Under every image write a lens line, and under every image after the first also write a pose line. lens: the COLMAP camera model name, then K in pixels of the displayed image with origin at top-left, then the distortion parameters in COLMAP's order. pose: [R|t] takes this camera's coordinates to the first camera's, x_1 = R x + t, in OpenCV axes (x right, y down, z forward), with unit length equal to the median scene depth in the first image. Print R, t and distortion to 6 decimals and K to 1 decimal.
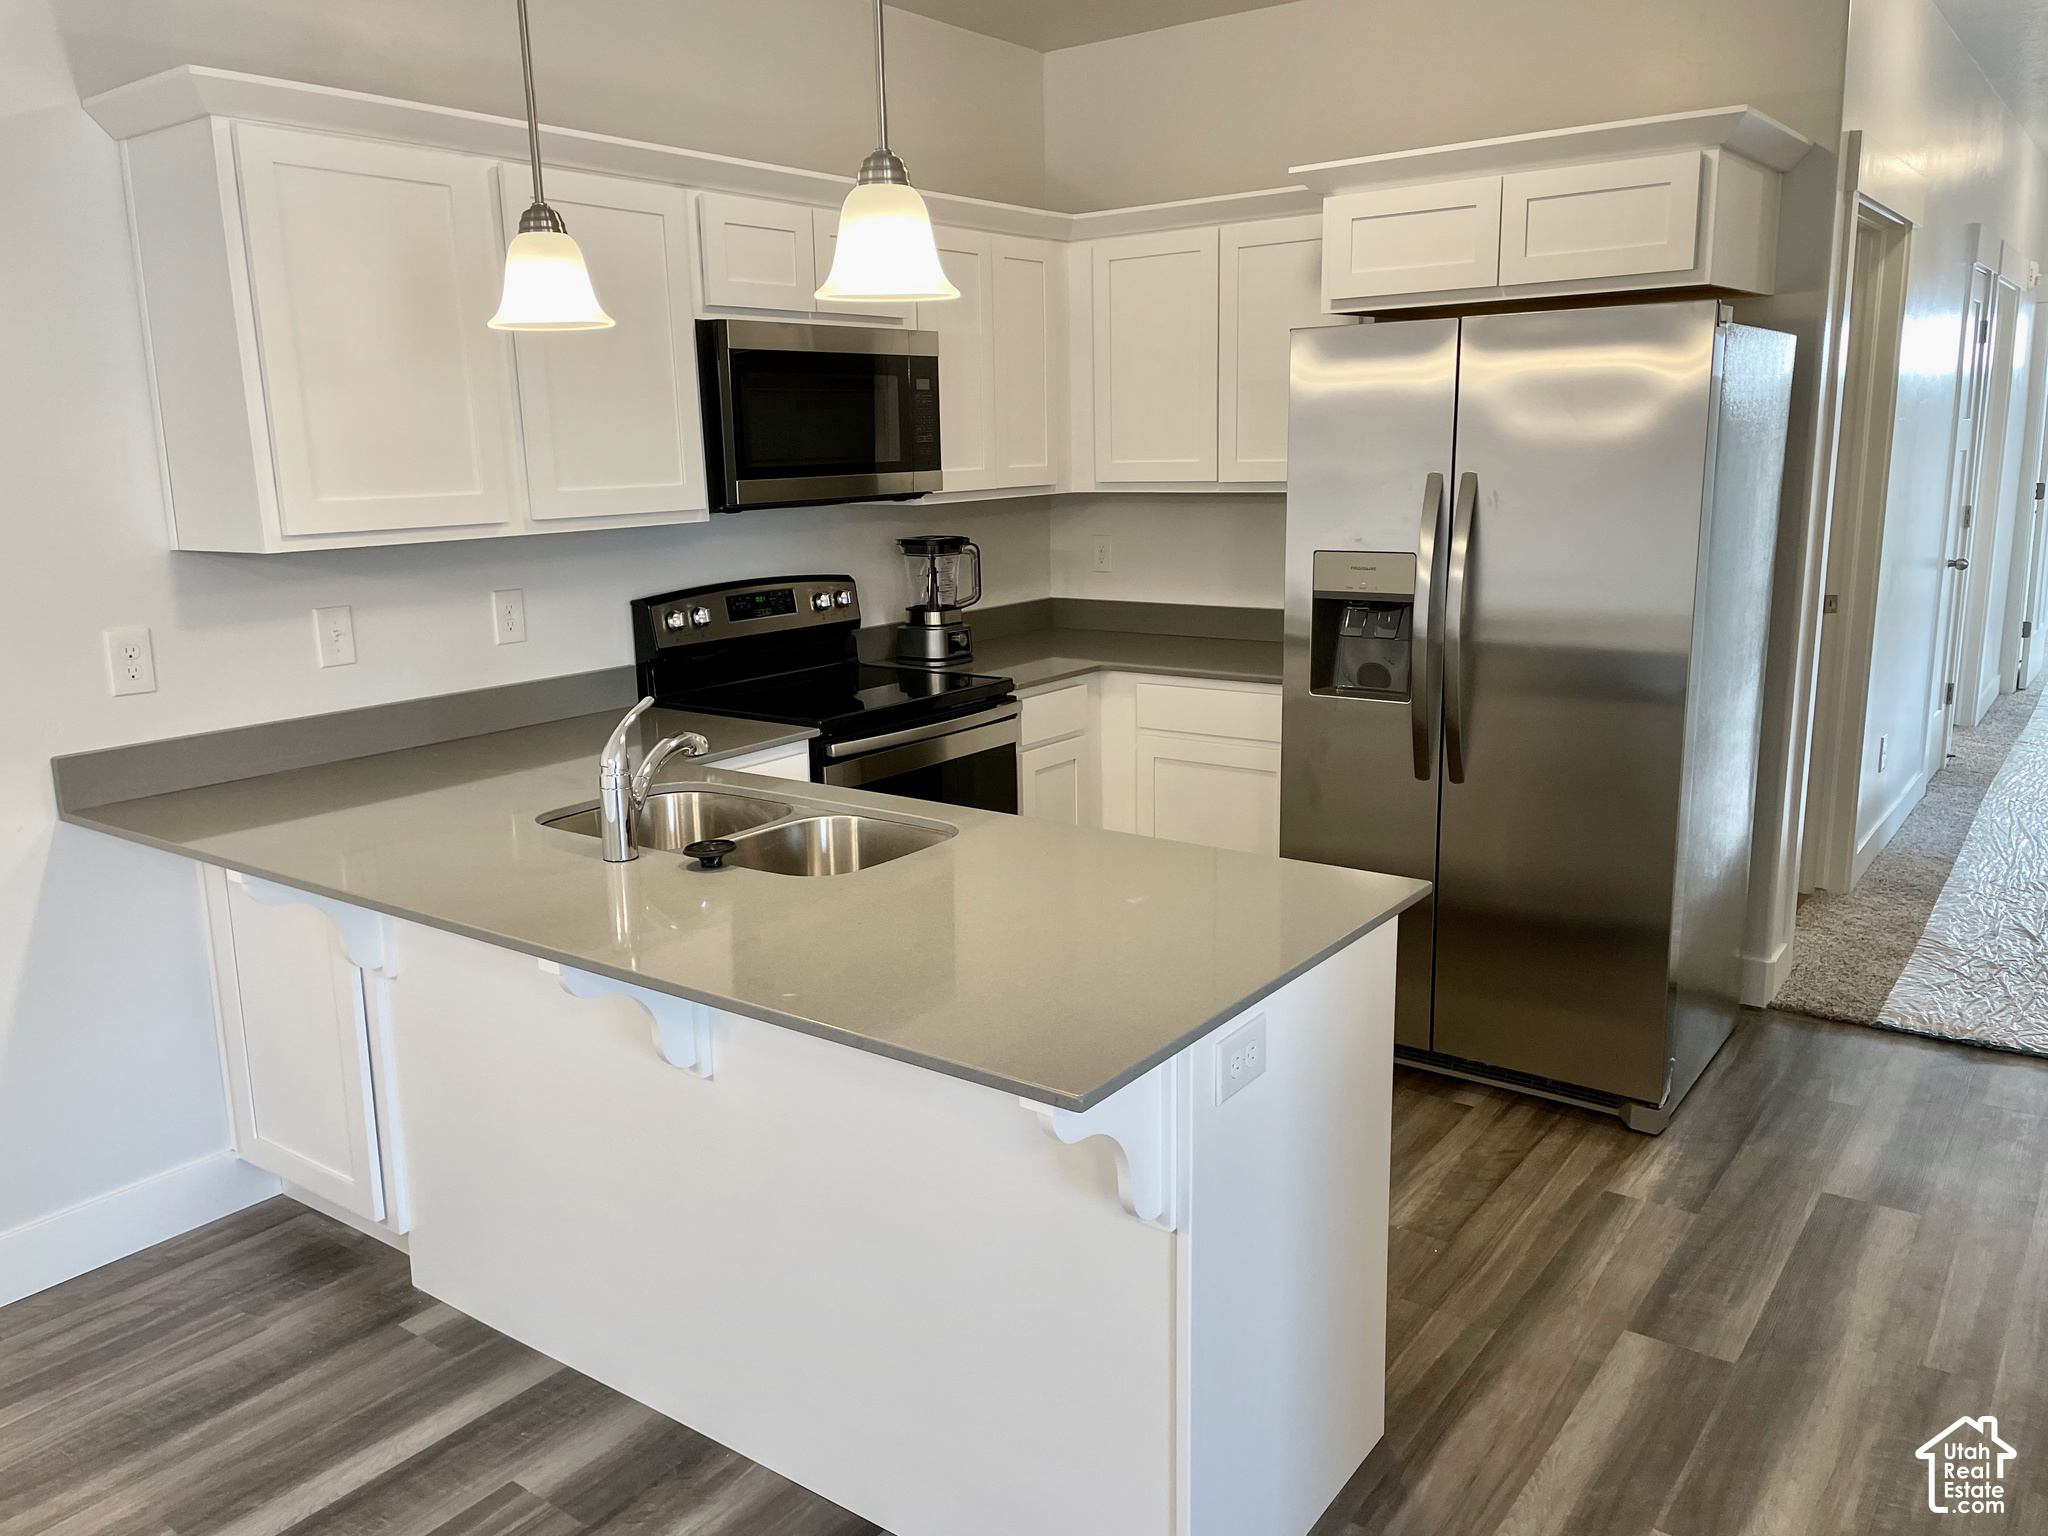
lens RADIAL K [[1543.9, 0, 1006.4], [0, 1543.9, 758.5], [0, 0, 1]] dist [0.069307, -0.083402]
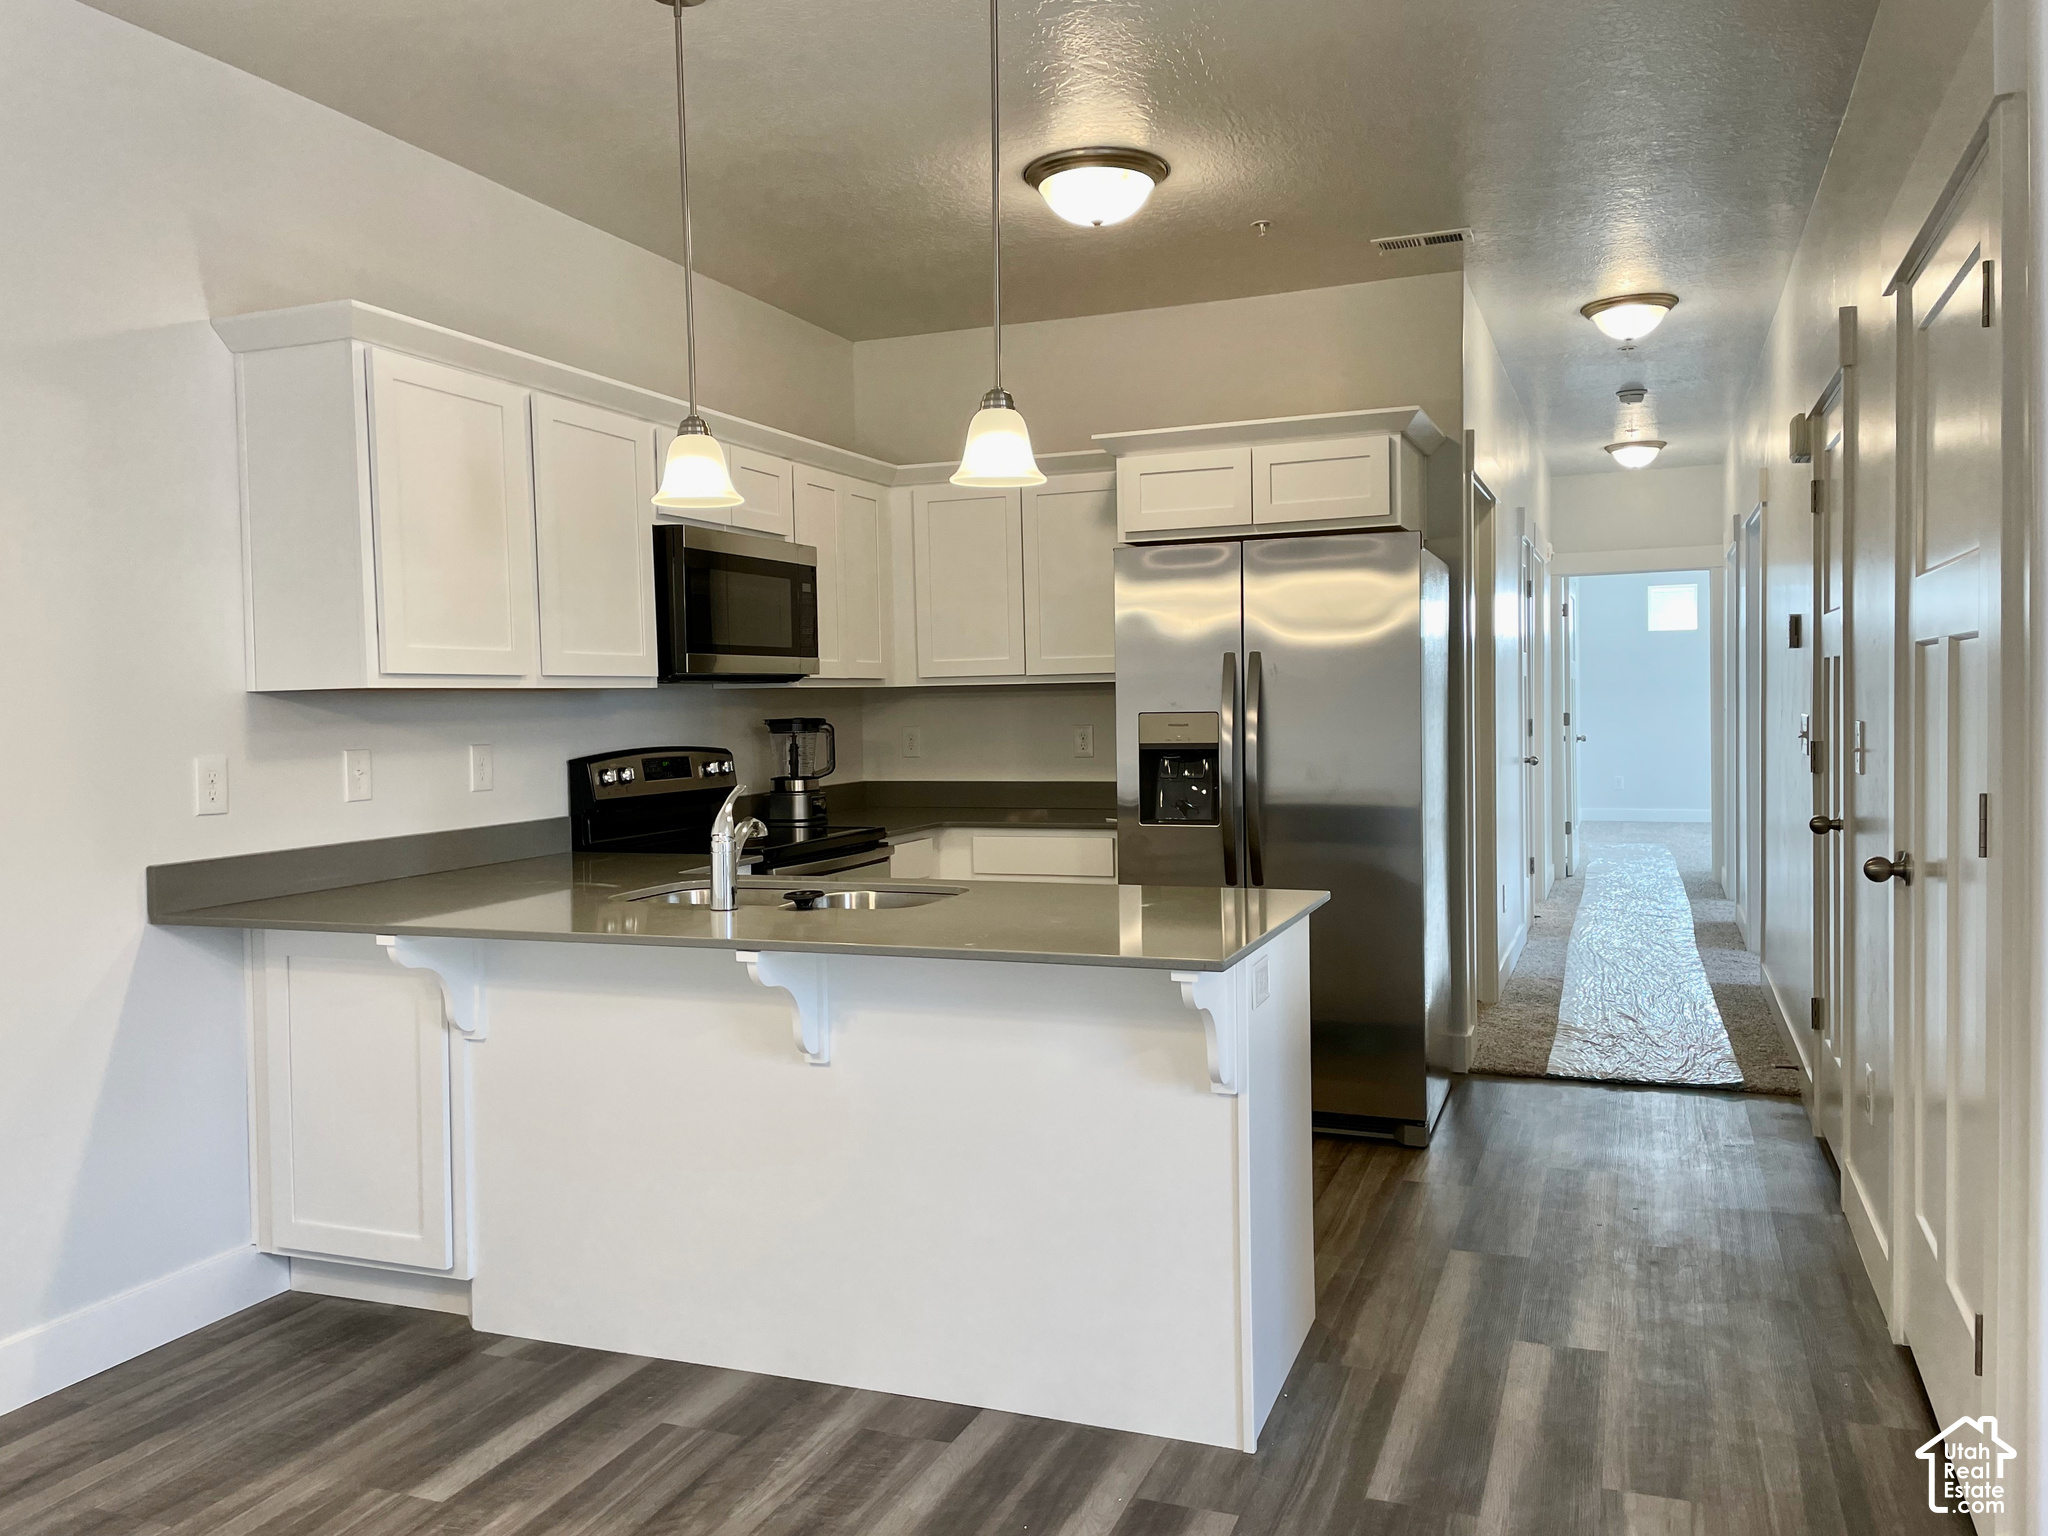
lens RADIAL K [[1543.9, 0, 1028.5], [0, 1543.9, 755.8], [0, 0, 1]] dist [0.069307, -0.083402]
pose [[0.963902, -0.004997, 0.266211, -0.231315], [0.051023, 0.984761, -0.166259, 0.109419], [-0.261324, 0.173841, 0.949468, -0.193197]]
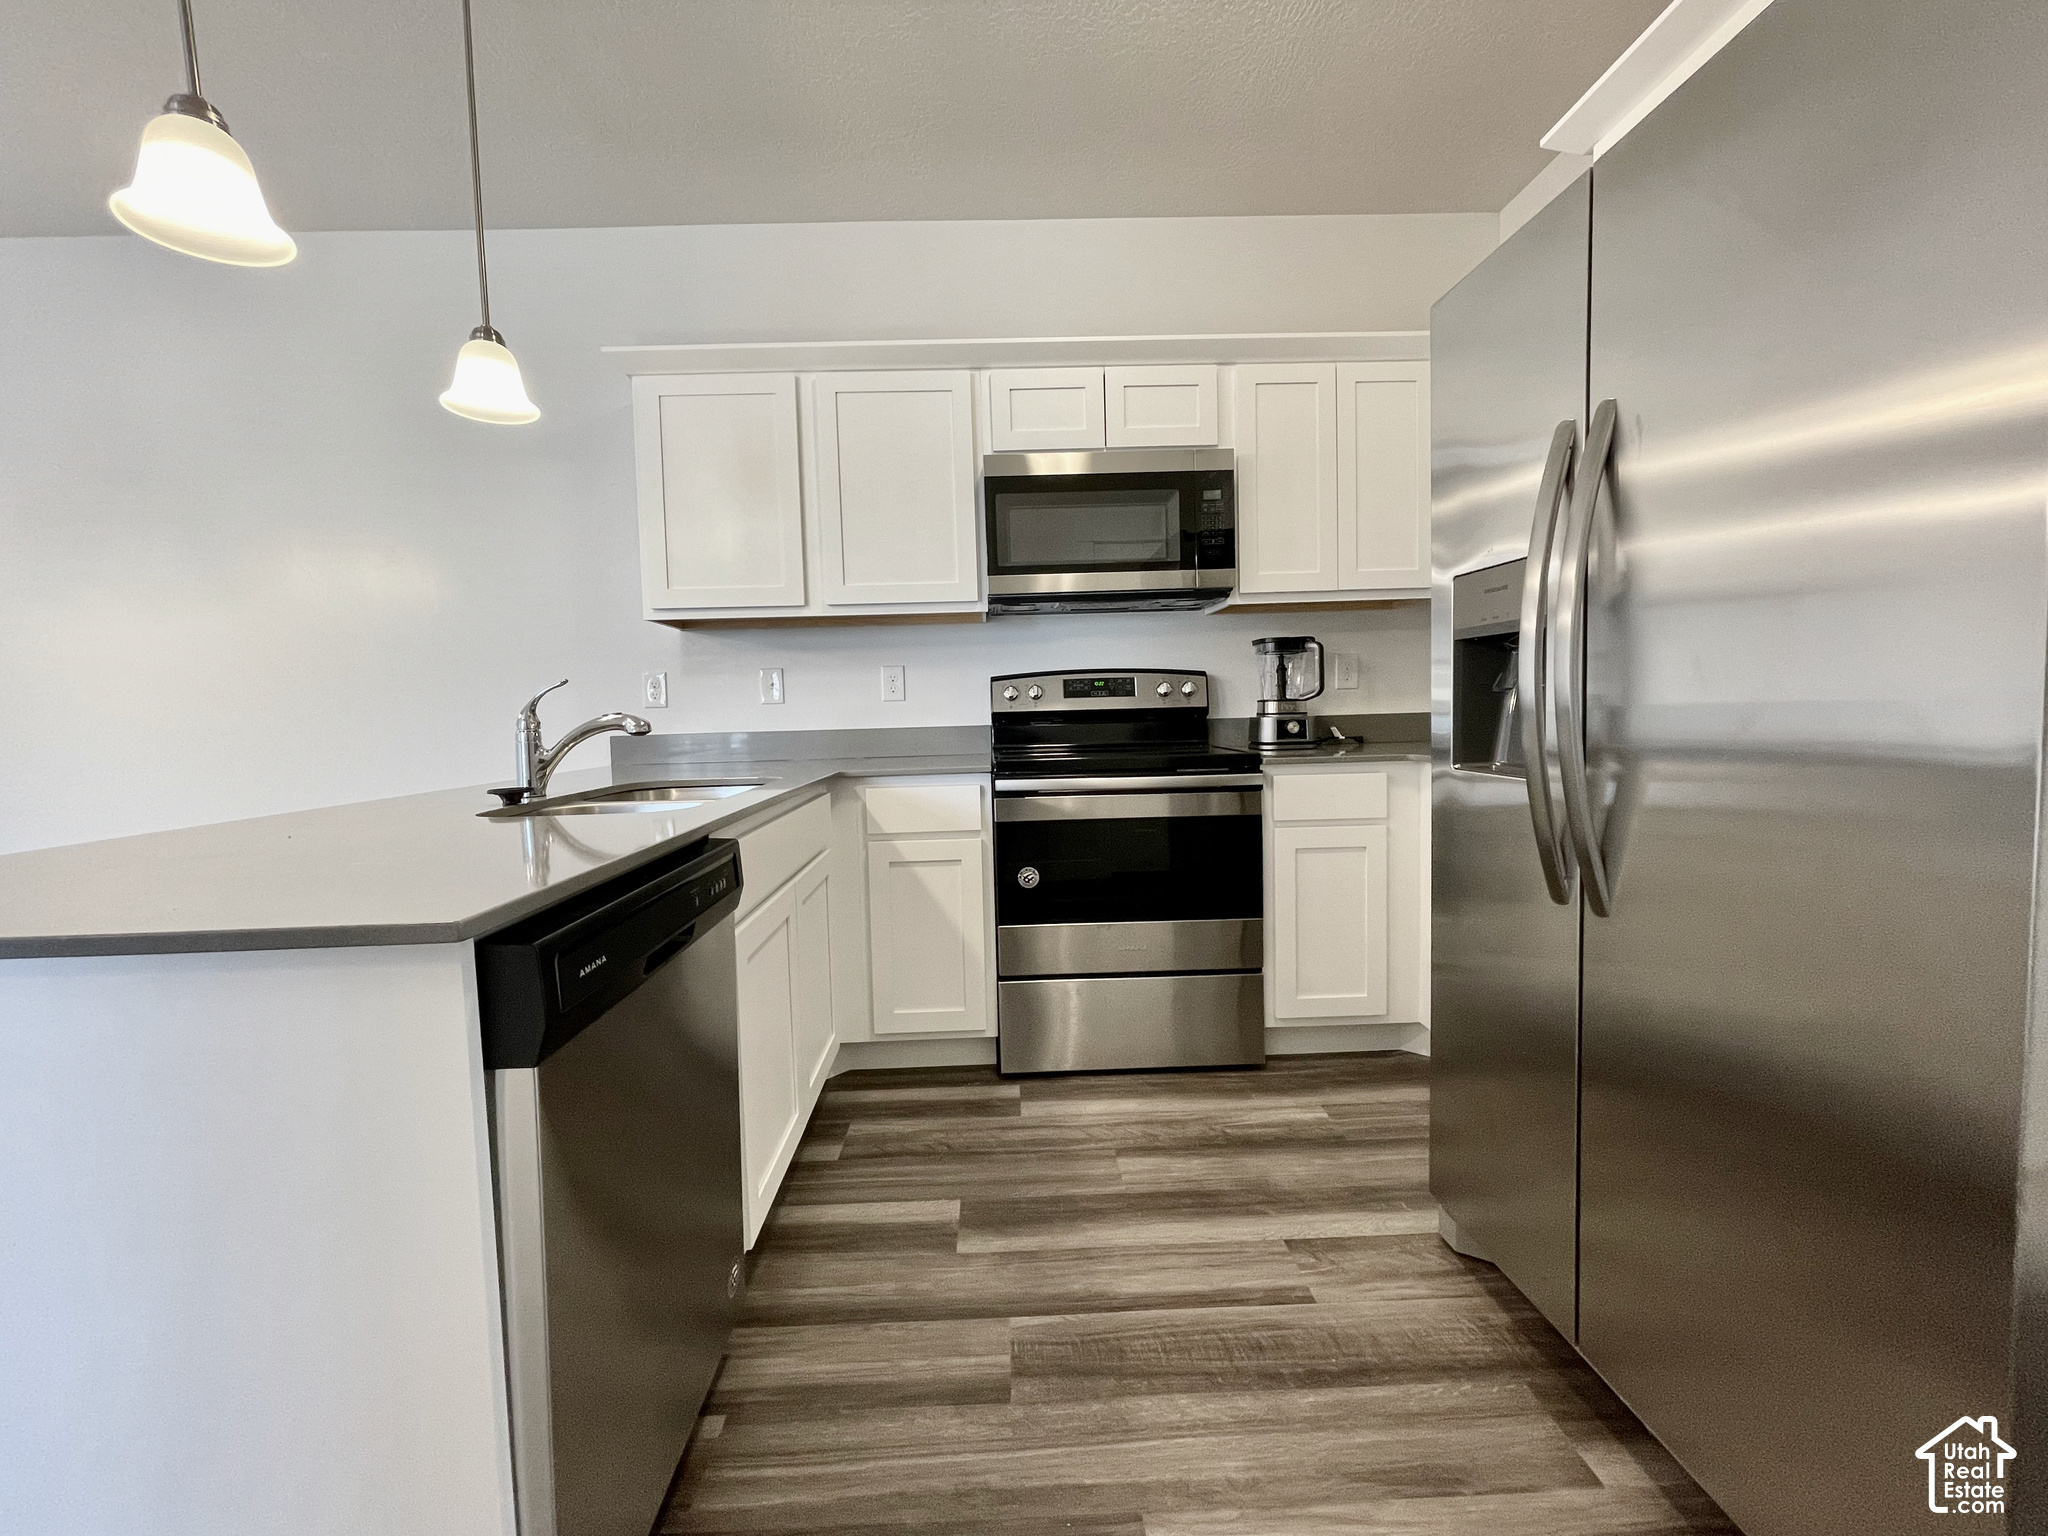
lens RADIAL K [[827.3, 0, 1027.5], [0, 827.3, 767.0], [0, 0, 1]] dist [-0.001159, 0.000346]
pose [[0.612893, 0.062906, -0.787658, 0.394172], [-0.145216, 0.988815, -0.034024, -0.001900], [0.776707, 0.135233, 0.615173, 0.601032]]
